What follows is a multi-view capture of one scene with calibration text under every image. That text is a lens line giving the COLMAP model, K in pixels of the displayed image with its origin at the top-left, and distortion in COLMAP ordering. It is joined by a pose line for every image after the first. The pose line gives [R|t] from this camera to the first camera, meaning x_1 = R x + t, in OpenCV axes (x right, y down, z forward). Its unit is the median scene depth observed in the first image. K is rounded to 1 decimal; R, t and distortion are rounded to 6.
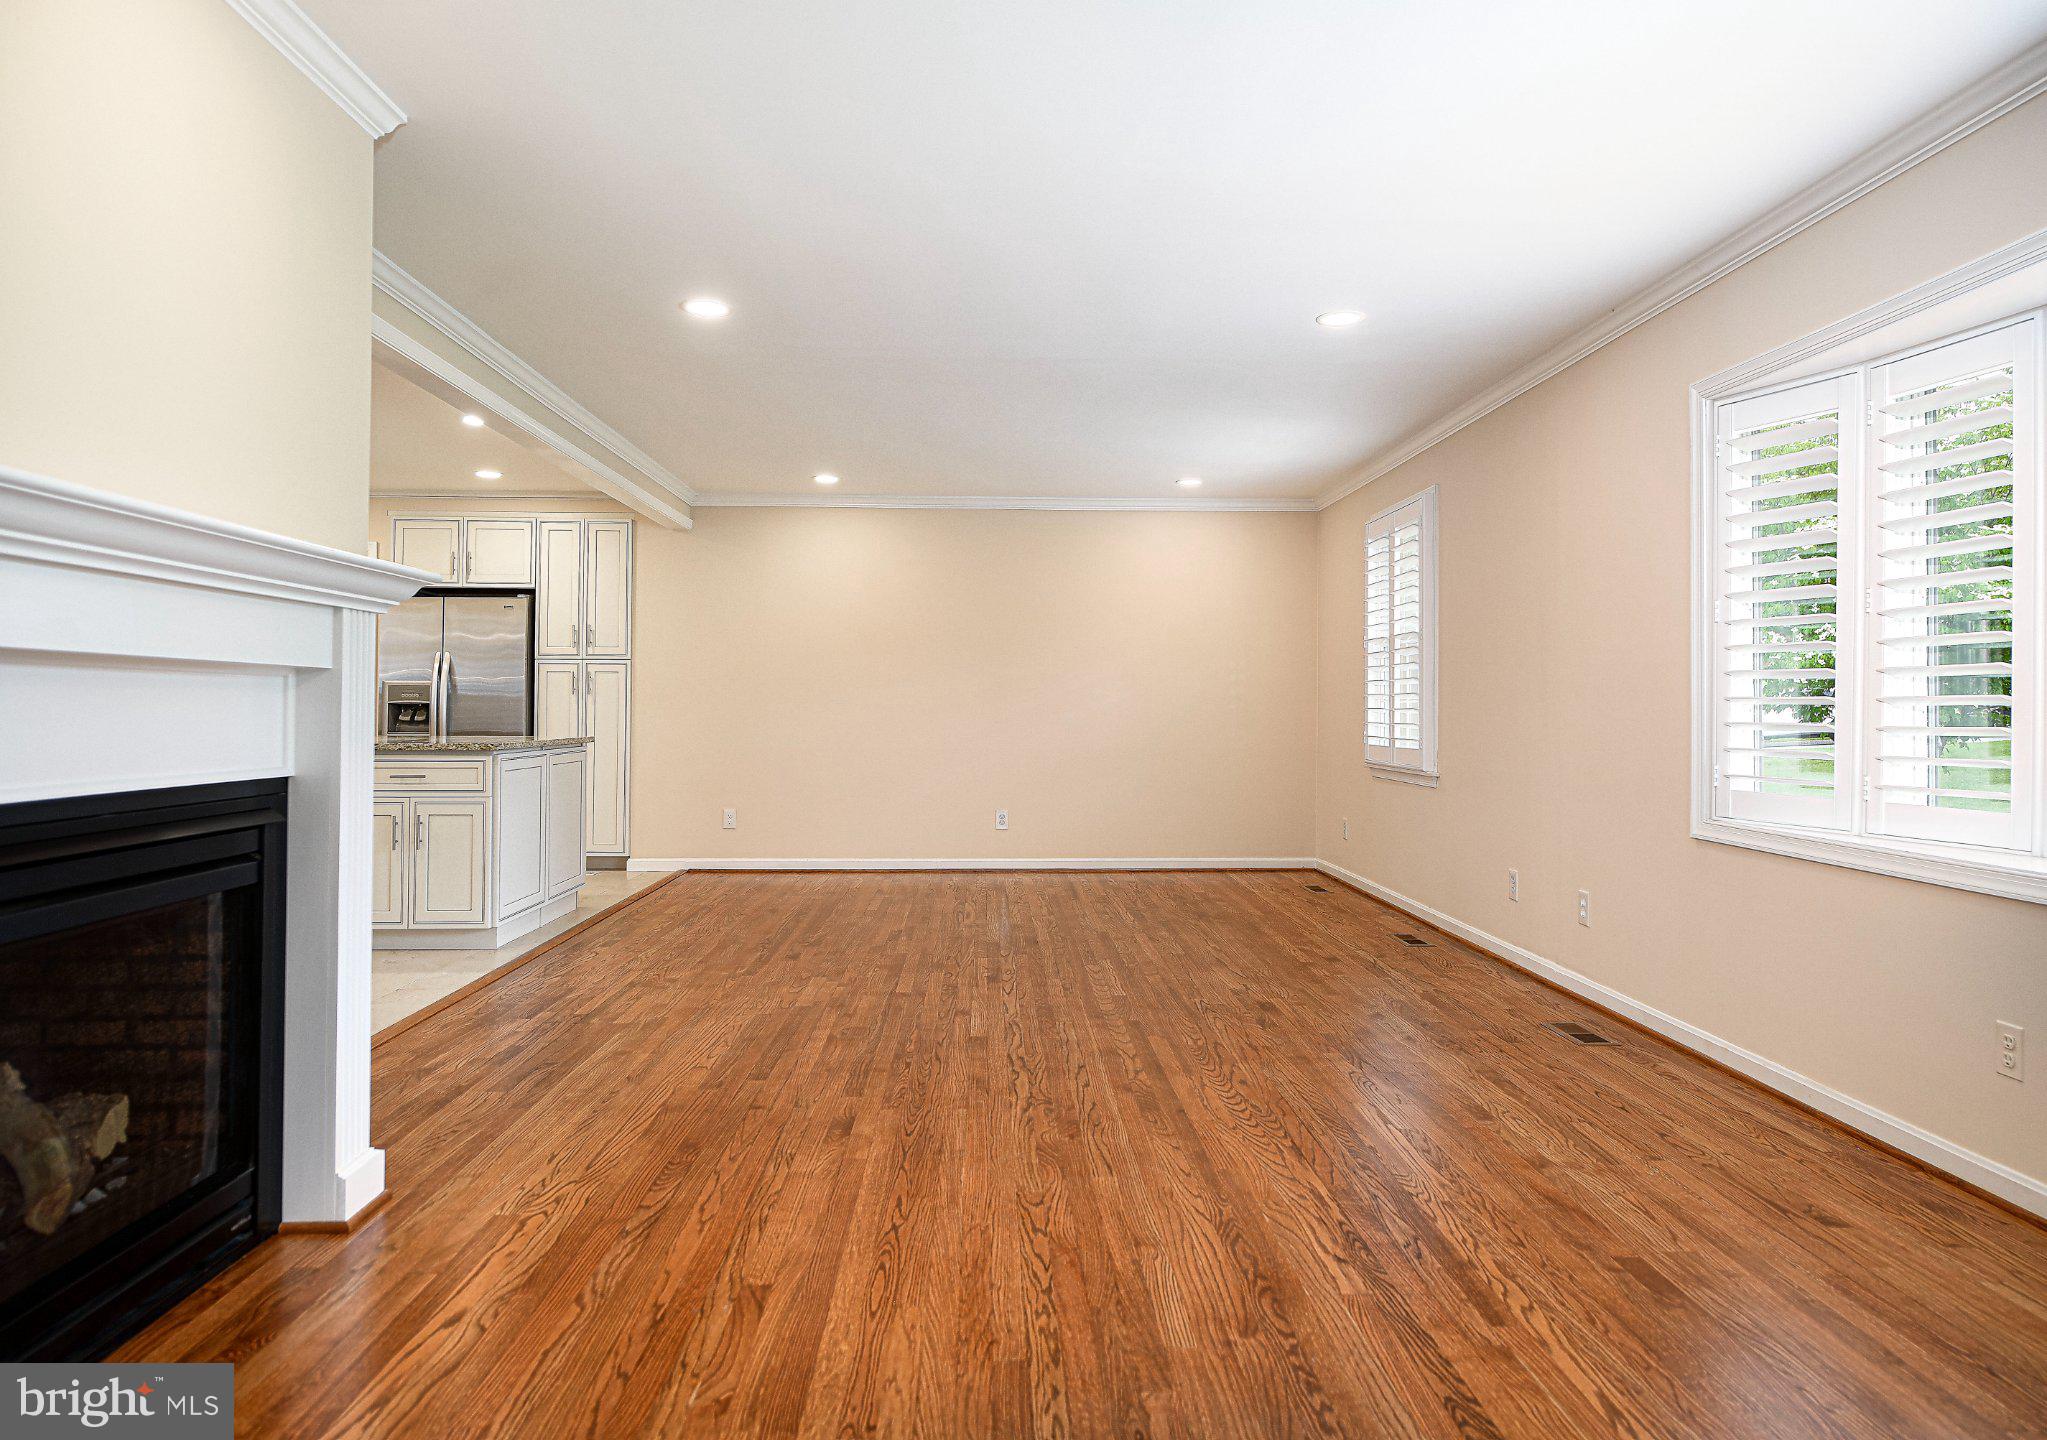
lens RADIAL K [[1272.3, 0, 1029.8], [0, 1272.3, 692.3], [0, 0, 1]] dist [-0.002764, -0.002310]
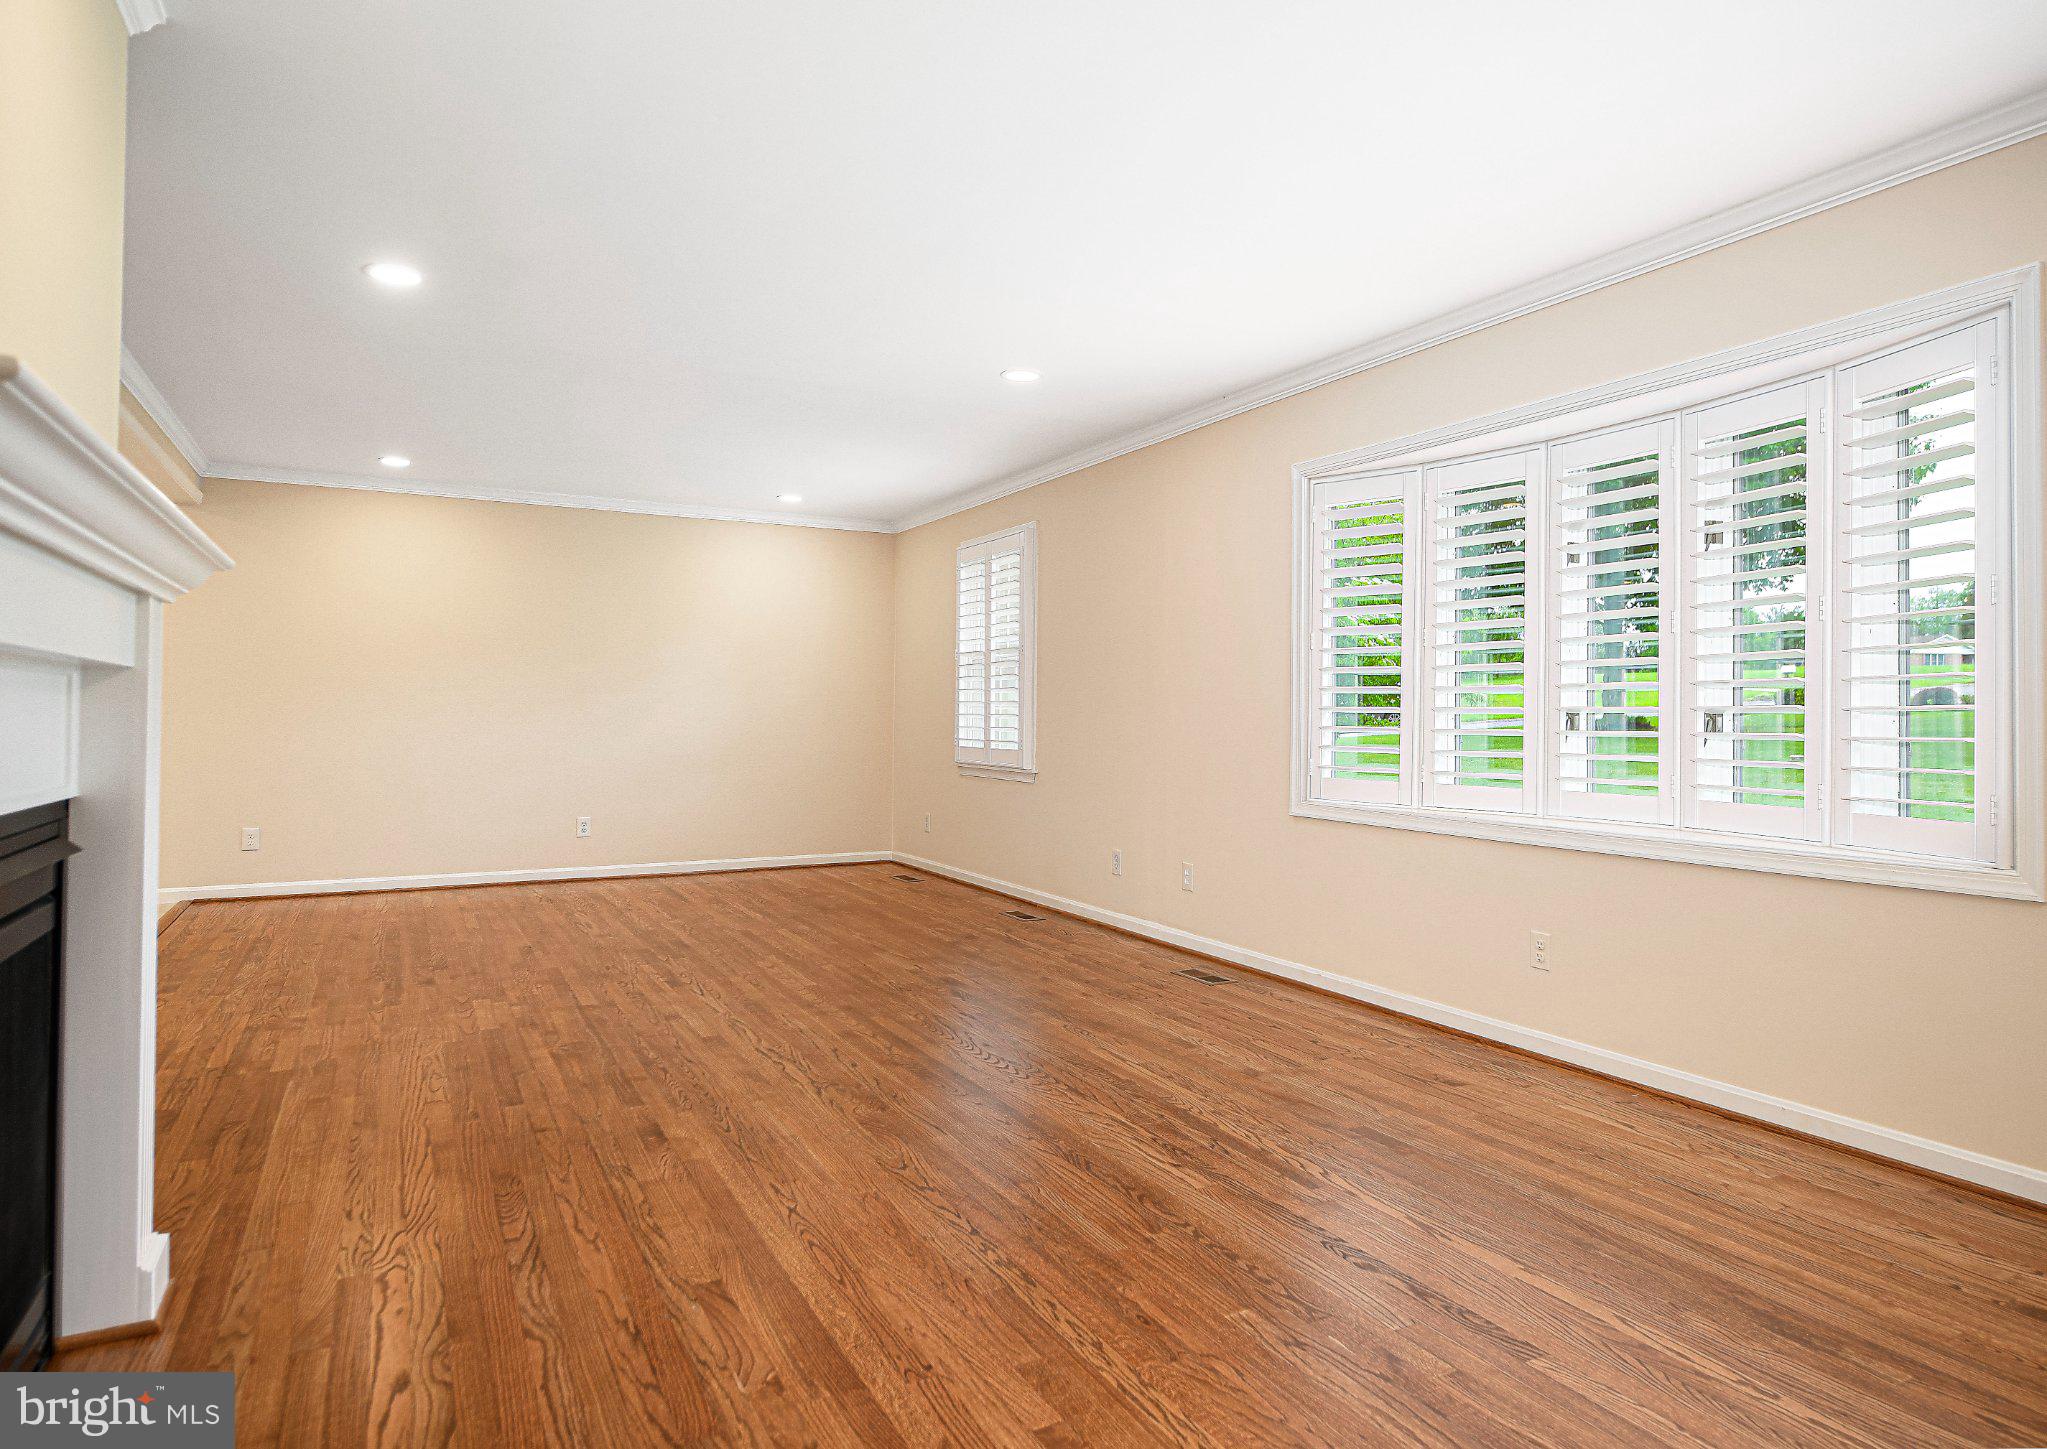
lens RADIAL K [[1215.9, 0, 1073.3], [0, 1215.9, 699.6], [0, 0, 1]] dist [-0.003050, -0.006522]
pose [[0.888220, 0.007632, 0.459354, -0.284422], [-0.008533, 0.999964, -0.000114, -0.001943], [-0.459338, -0.003819, 0.888253, 0.003002]]
